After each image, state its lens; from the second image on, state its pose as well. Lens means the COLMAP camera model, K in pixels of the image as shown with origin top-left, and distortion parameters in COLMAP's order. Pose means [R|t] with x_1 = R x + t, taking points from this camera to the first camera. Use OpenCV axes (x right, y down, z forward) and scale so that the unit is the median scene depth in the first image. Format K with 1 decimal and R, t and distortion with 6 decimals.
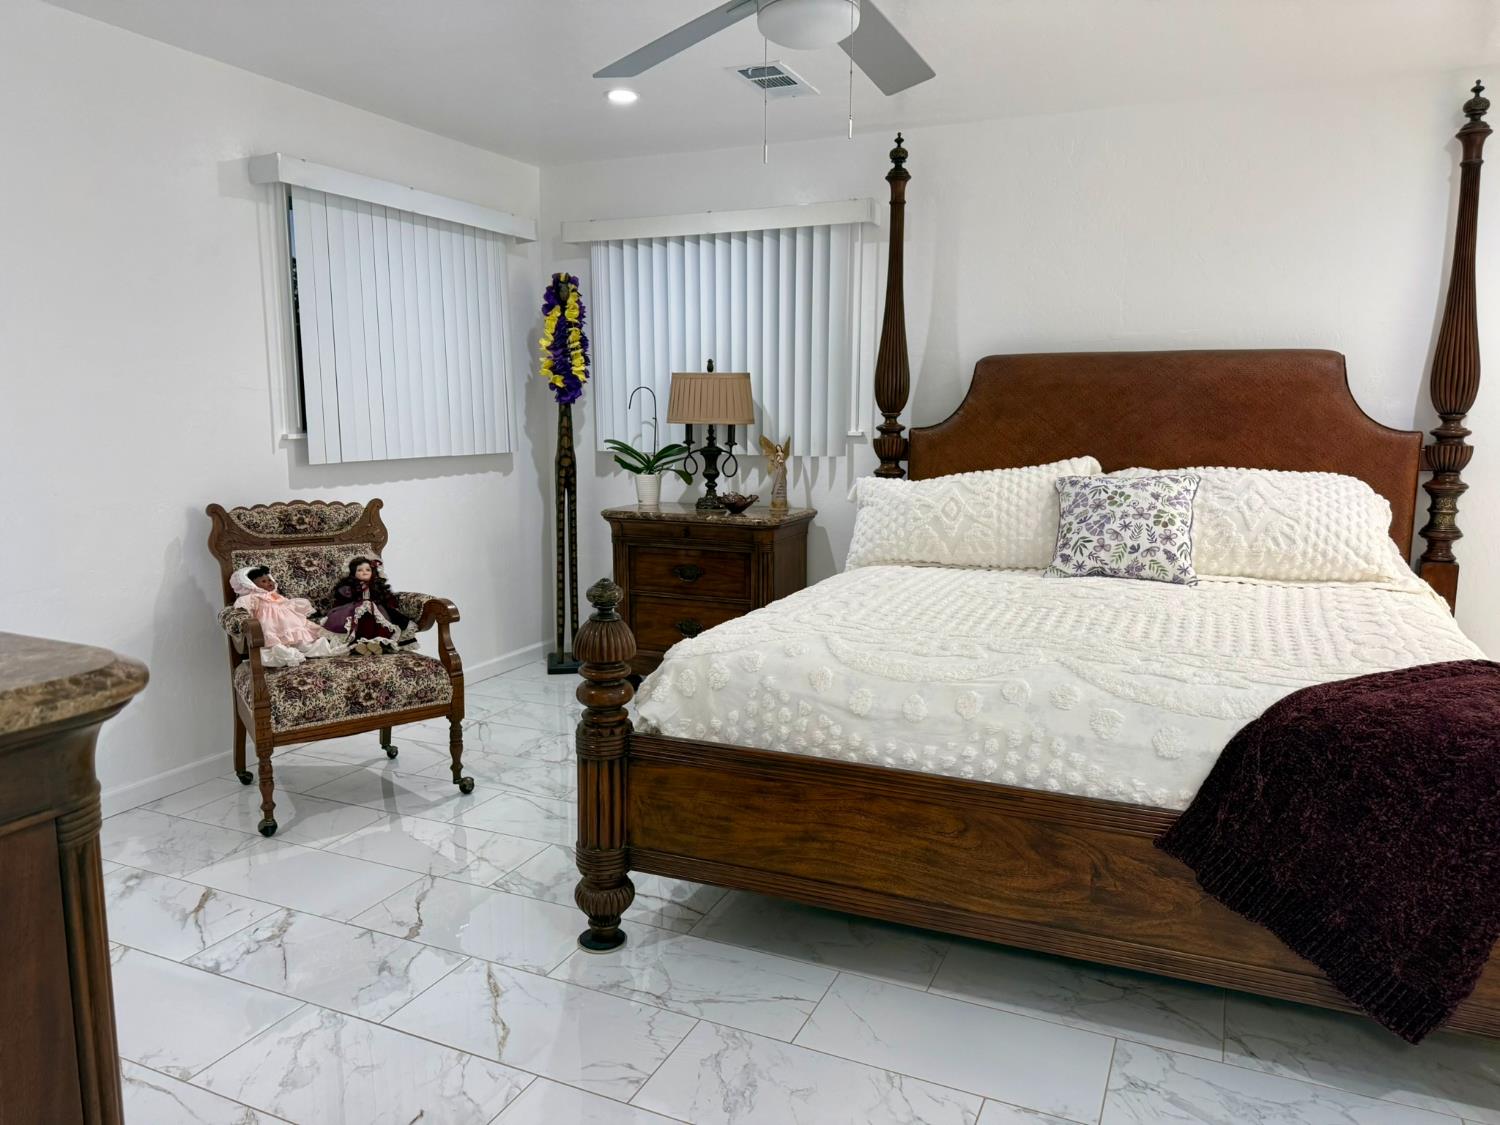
lens RADIAL K [[1085.7, 0, 755.0], [0, 1085.7, 573.0], [0, 0, 1]] dist [0.084783, -0.090895]
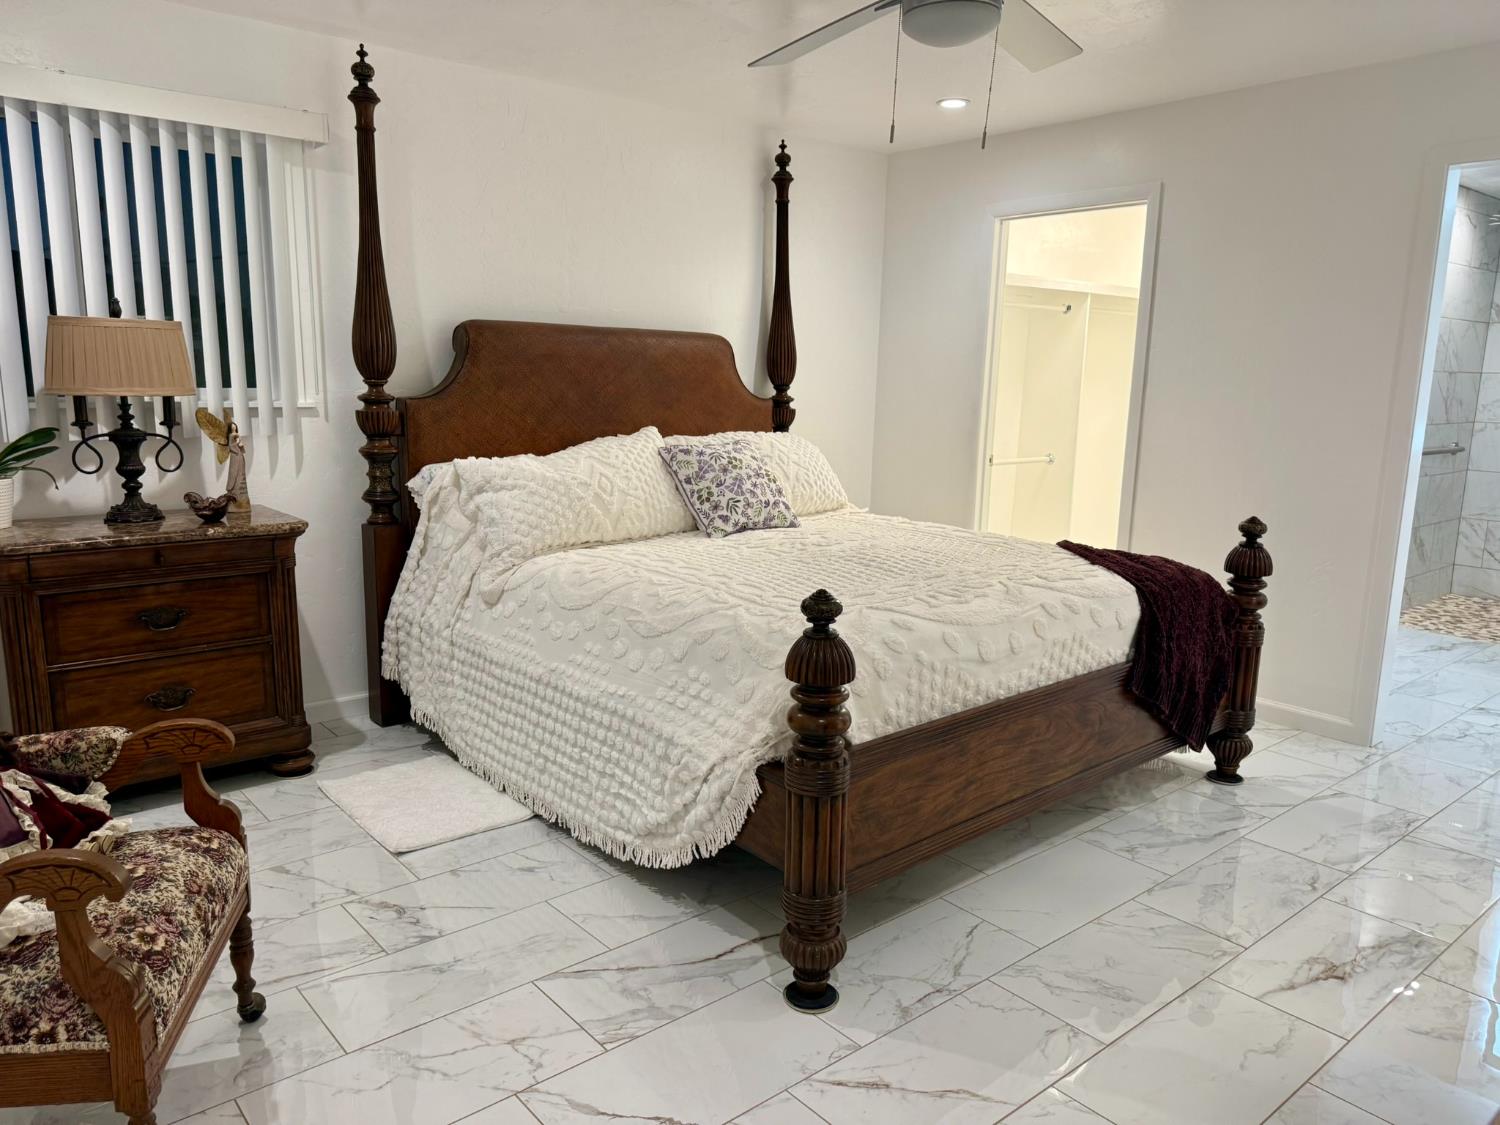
lens RADIAL K [[1085.7, 0, 763.4], [0, 1085.7, 560.8], [0, 0, 1]] dist [0.084783, -0.090895]
pose [[0.406611, -0.152017, 0.900865, -0.652204], [0.119683, 0.986425, 0.112435, -0.084155], [-0.905728, 0.062101, 0.419285, 0.464232]]
